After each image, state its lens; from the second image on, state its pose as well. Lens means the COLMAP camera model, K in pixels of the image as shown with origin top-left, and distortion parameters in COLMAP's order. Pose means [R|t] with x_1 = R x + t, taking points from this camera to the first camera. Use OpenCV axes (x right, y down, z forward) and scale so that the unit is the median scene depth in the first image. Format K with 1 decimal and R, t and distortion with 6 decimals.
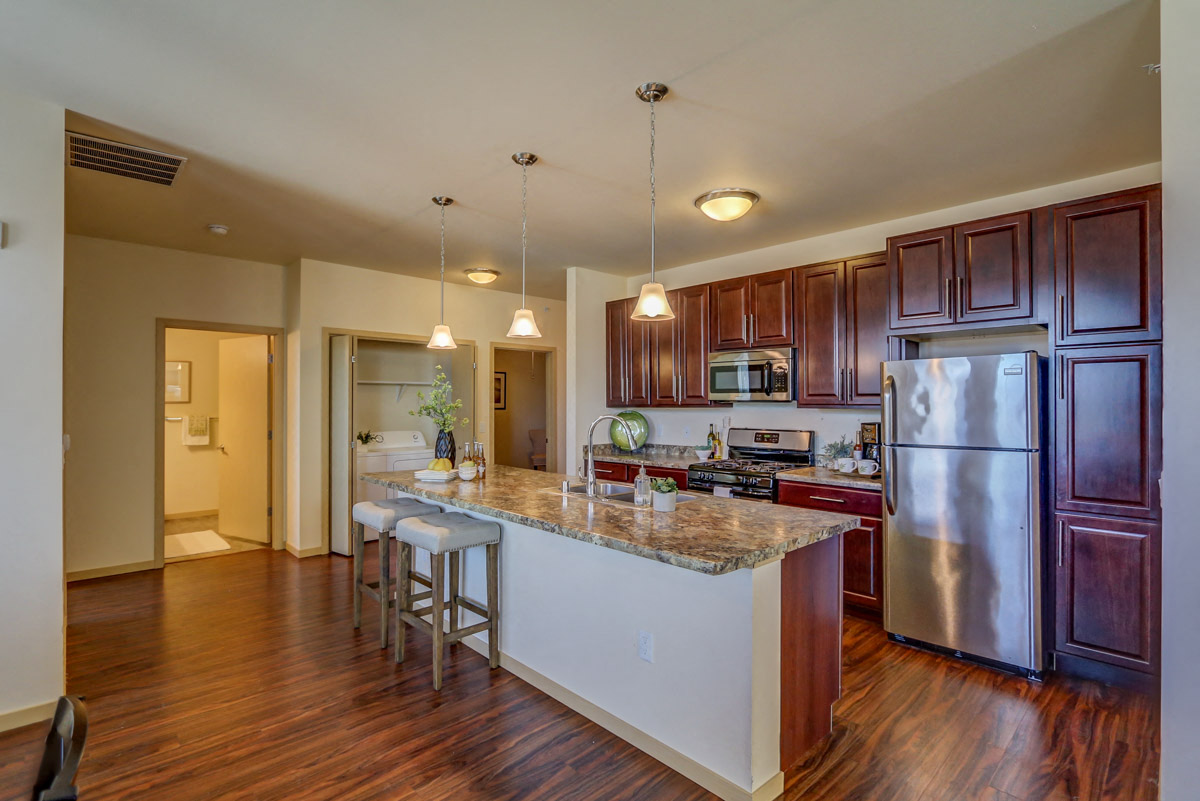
lens RADIAL K [[571.2, 0, 600.0], [0, 571.2, 400.5], [0, 0, 1]] dist [-0.004354, -0.000645]
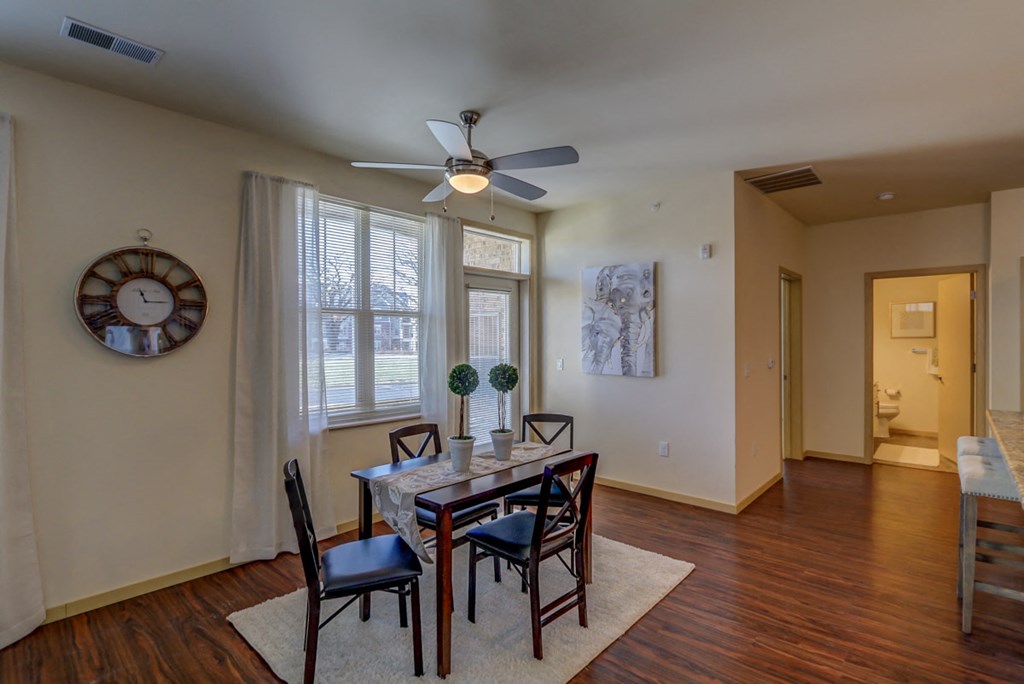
lens RADIAL K [[493.4, 0, 512.0], [0, 493.4, 342.0], [0, 0, 1]] dist [-0.000791, 0.000183]
pose [[0.076157, 0.001973, -0.997094, 0.301205], [0.010093, 0.999945, 0.002749, 0.002105], [0.997045, -0.010273, 0.076133, 0.106480]]
